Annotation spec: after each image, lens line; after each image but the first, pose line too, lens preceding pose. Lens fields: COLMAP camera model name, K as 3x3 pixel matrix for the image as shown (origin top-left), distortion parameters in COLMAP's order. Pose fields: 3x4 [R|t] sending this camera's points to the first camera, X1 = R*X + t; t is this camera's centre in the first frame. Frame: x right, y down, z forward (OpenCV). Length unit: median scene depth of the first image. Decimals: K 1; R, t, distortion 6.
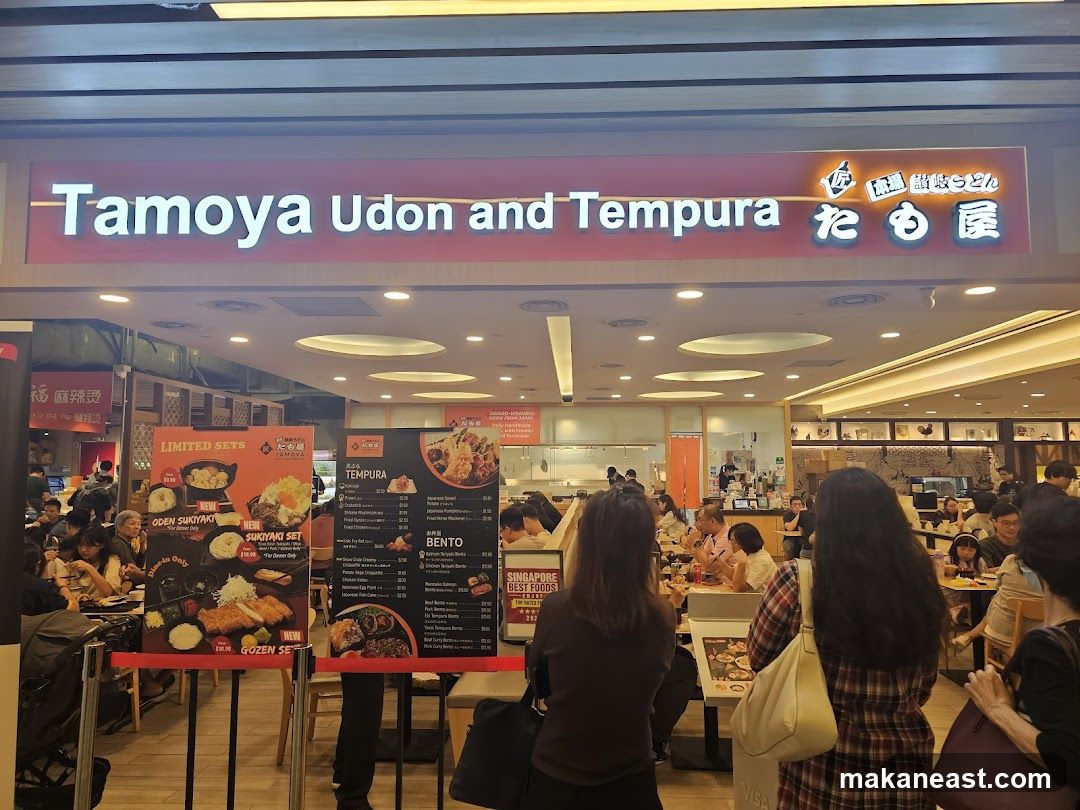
lens RADIAL K [[688.6, 0, 552.1], [0, 688.6, 412.7], [0, 0, 1]] dist [0.062616, -0.052467]
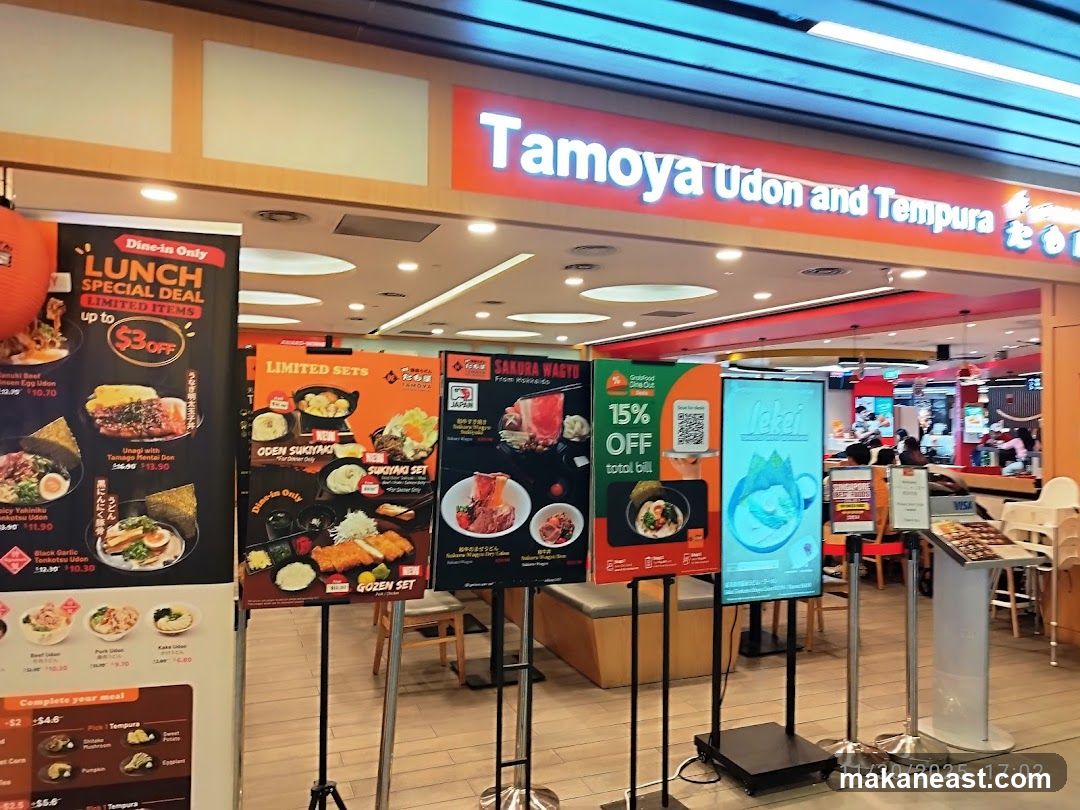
lens RADIAL K [[785.9, 0, 540.0], [0, 785.9, 405.0], [0, 0, 1]] dist [0.011689, 0.006471]
pose [[0.911662, 0.016254, 0.410620, -1.106087], [-0.048043, 0.996581, 0.067217, 0.011440], [-0.408123, -0.081007, 0.909326, -0.093586]]
